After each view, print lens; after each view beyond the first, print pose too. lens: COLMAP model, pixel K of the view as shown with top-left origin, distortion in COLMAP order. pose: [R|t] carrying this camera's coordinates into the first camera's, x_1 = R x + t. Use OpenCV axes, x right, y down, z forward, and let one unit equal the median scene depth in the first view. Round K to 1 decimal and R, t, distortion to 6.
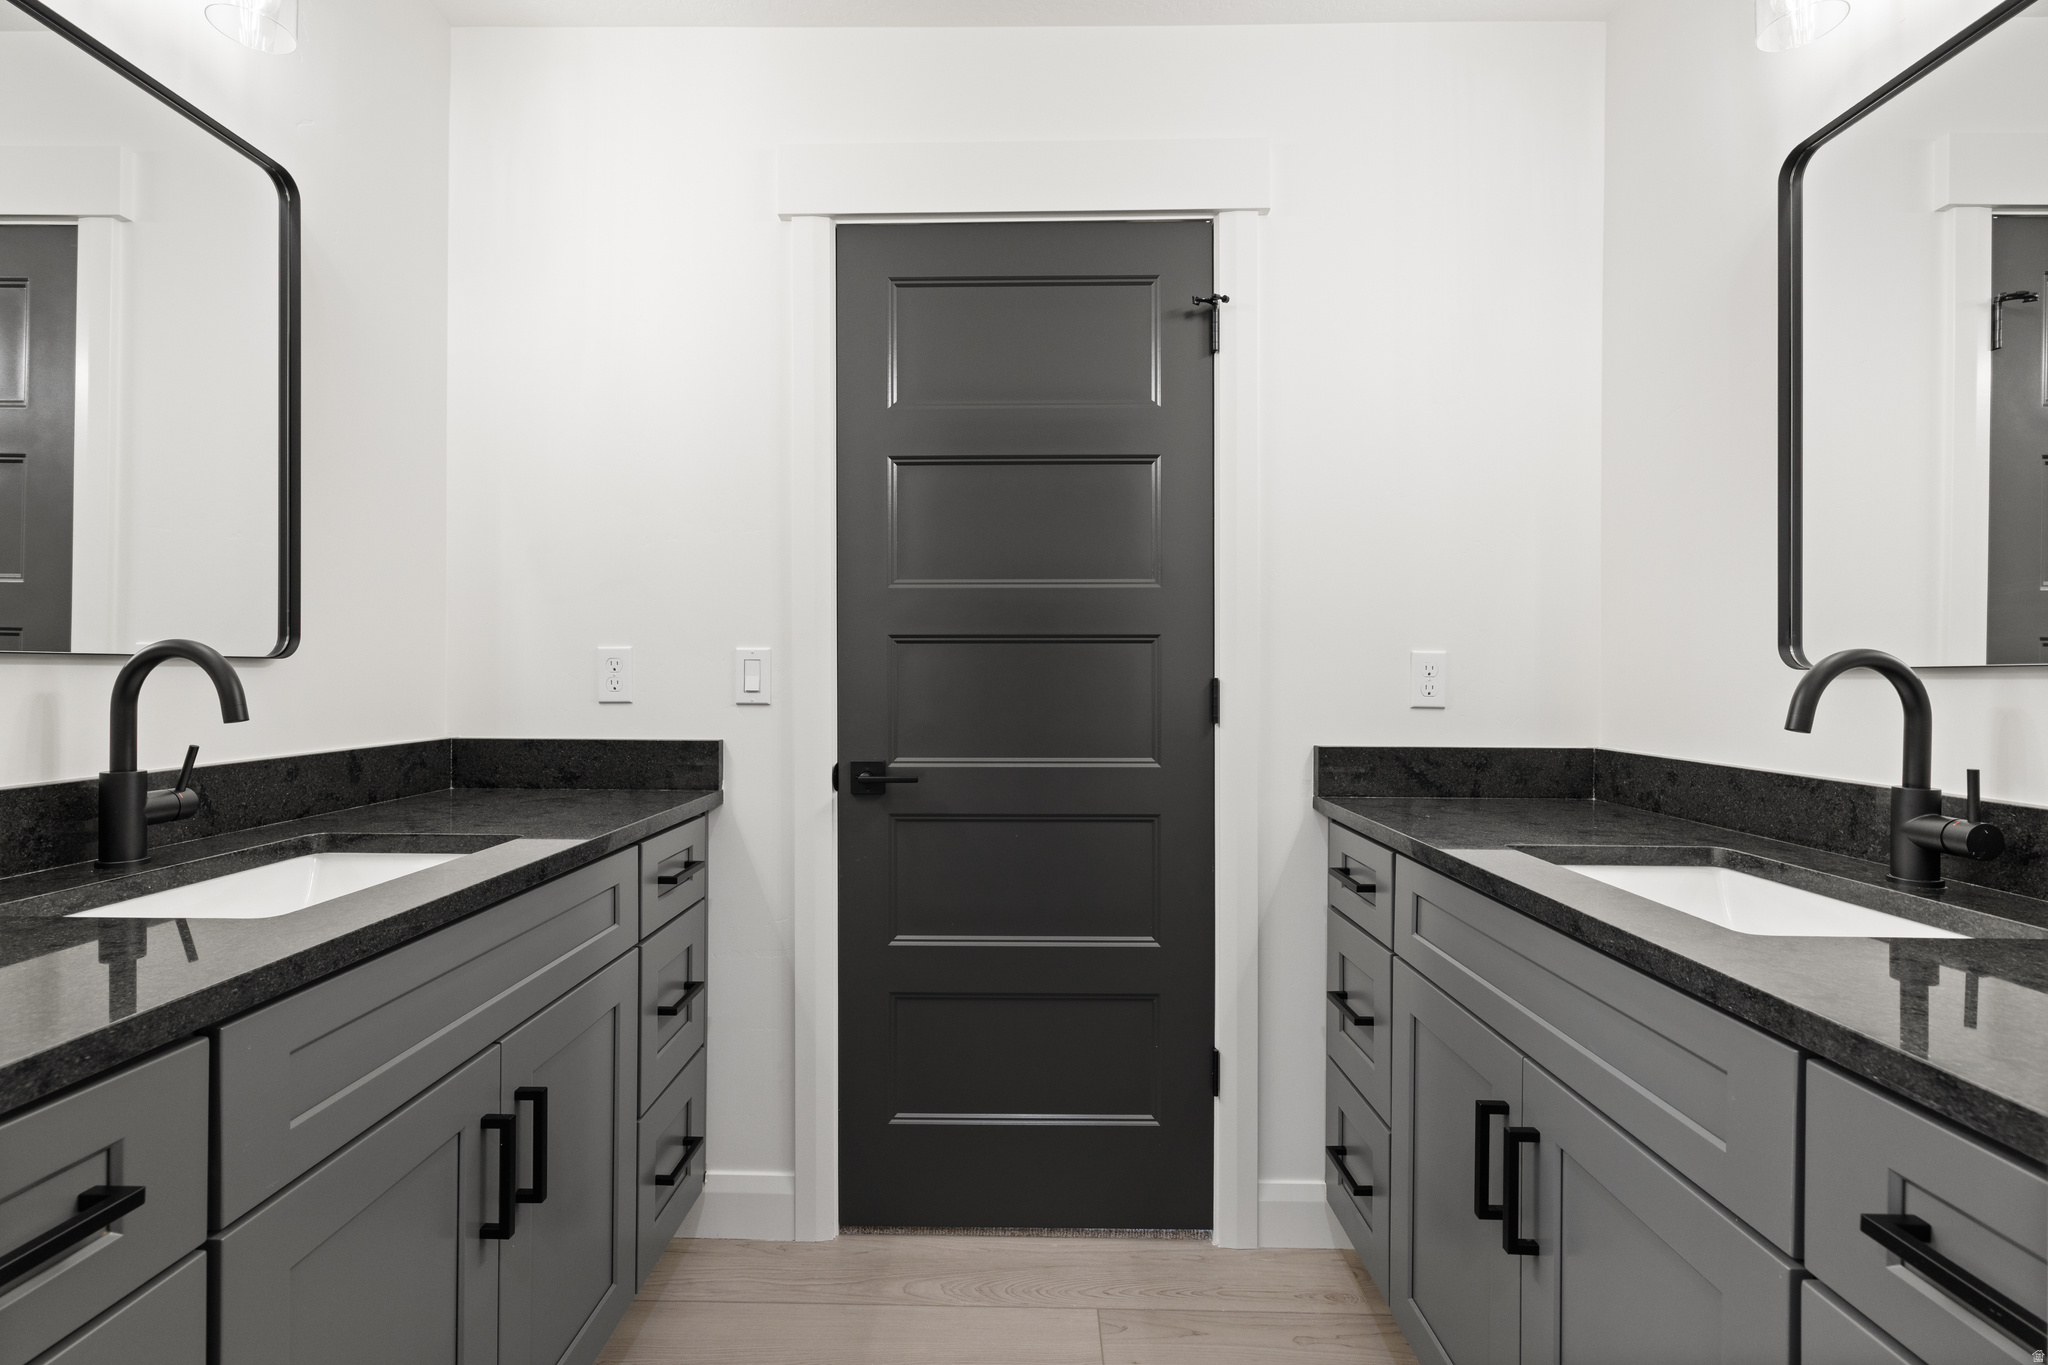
lens RADIAL K [[894.4, 0, 1032.0], [0, 894.4, 674.9], [0, 0, 1]] dist [0.009942, 0.000548]
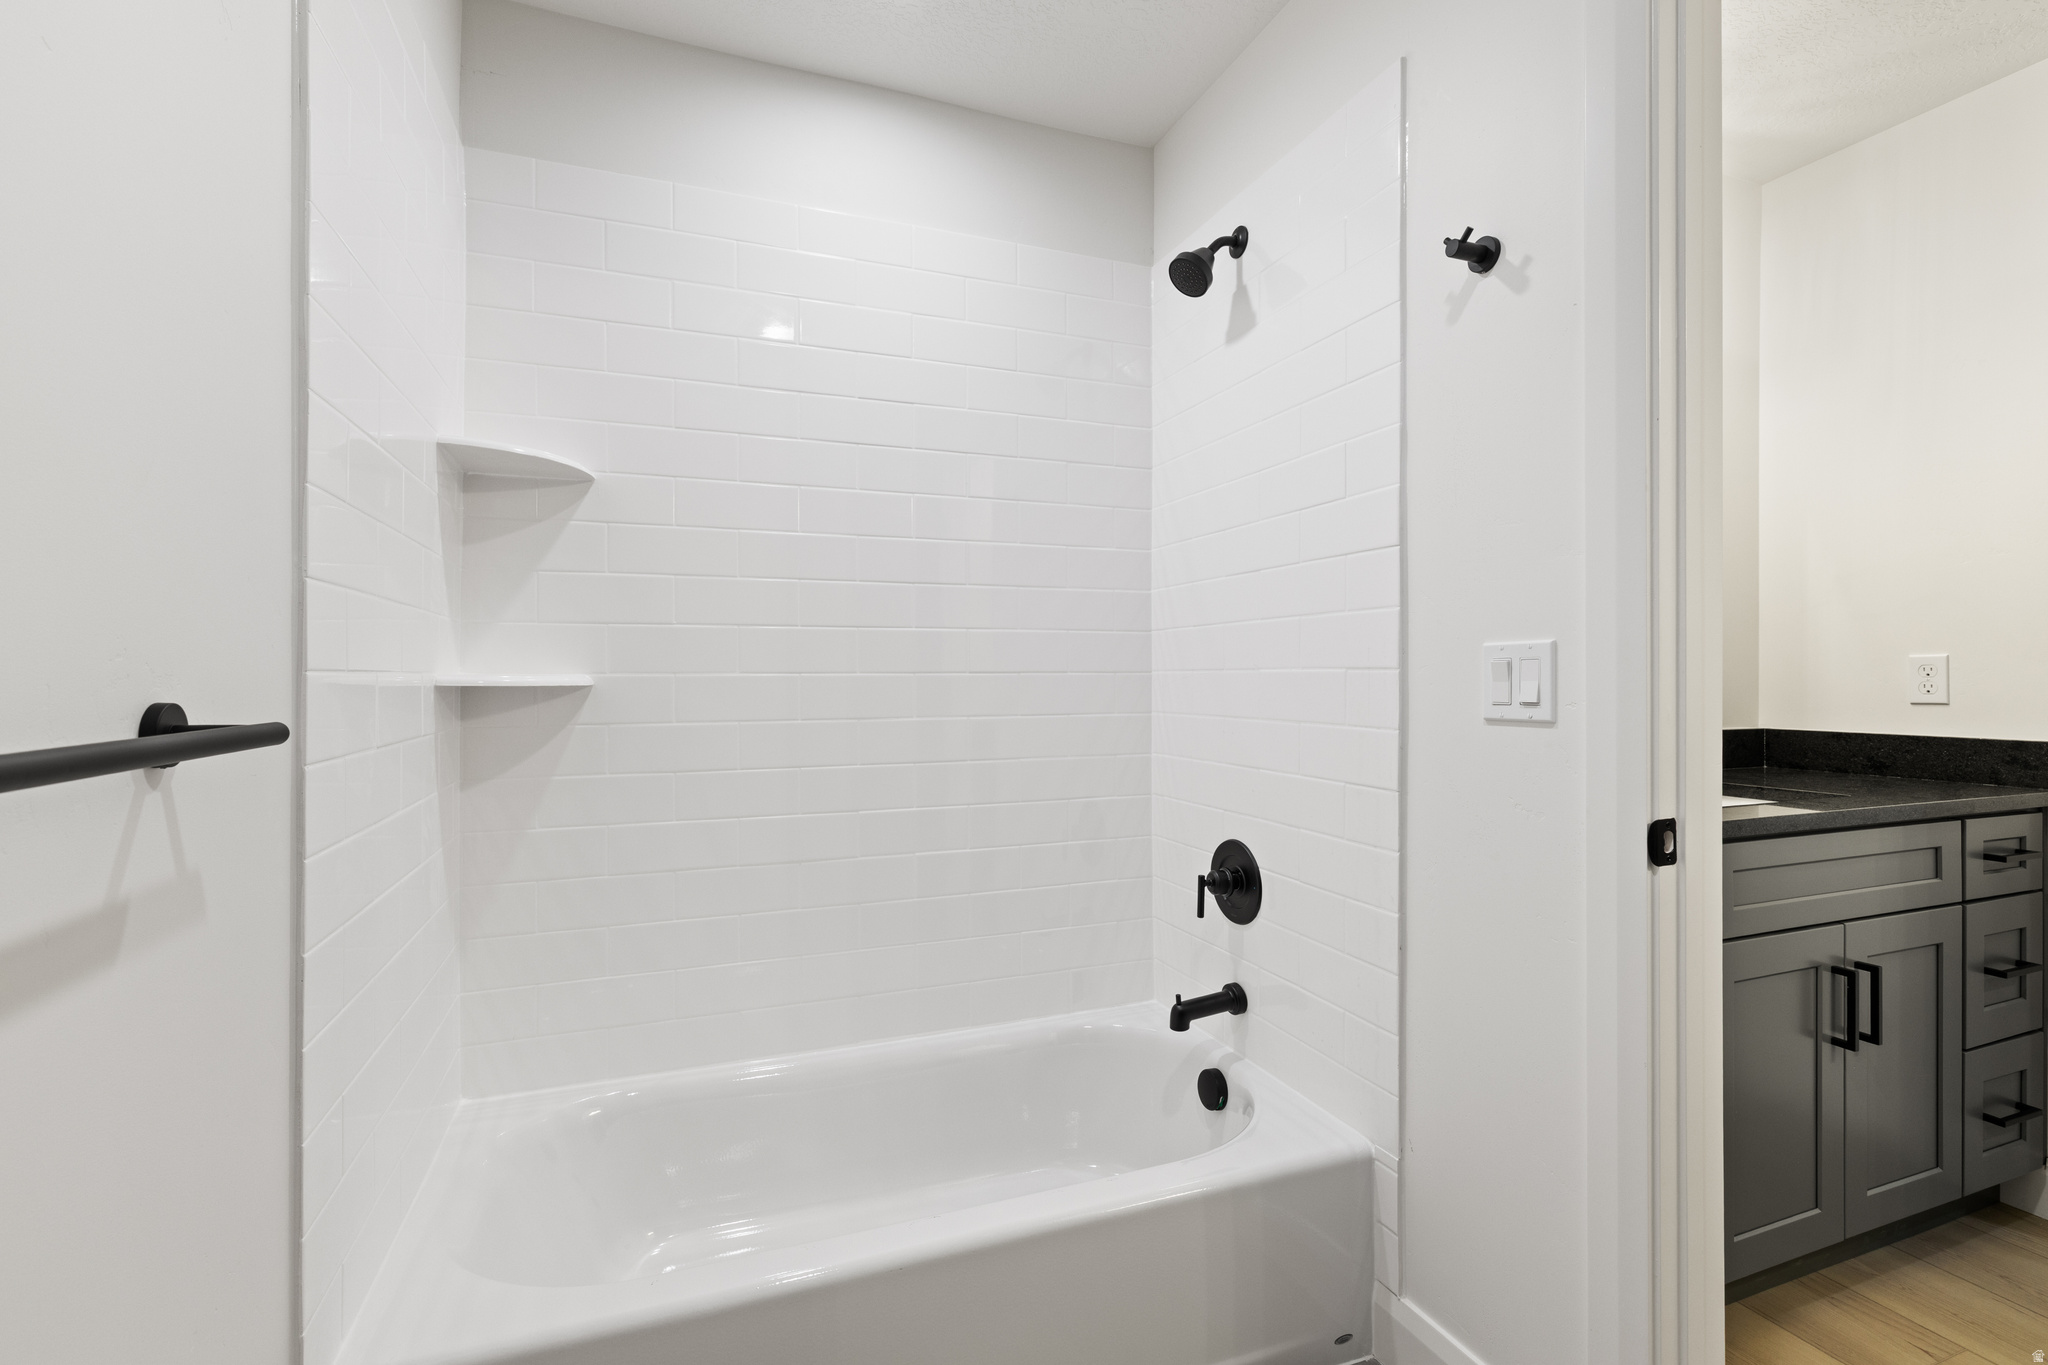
lens RADIAL K [[894.4, 0, 1017.4], [0, 894.4, 687.5], [0, 0, 1]] dist [0.009942, 0.000548]
pose [[0.359810, -0.000758, -0.933025, 0.219005], [0.001397, 0.999999, -0.000273, 0.010039], [0.933025, -0.001206, 0.359811, -0.569876]]
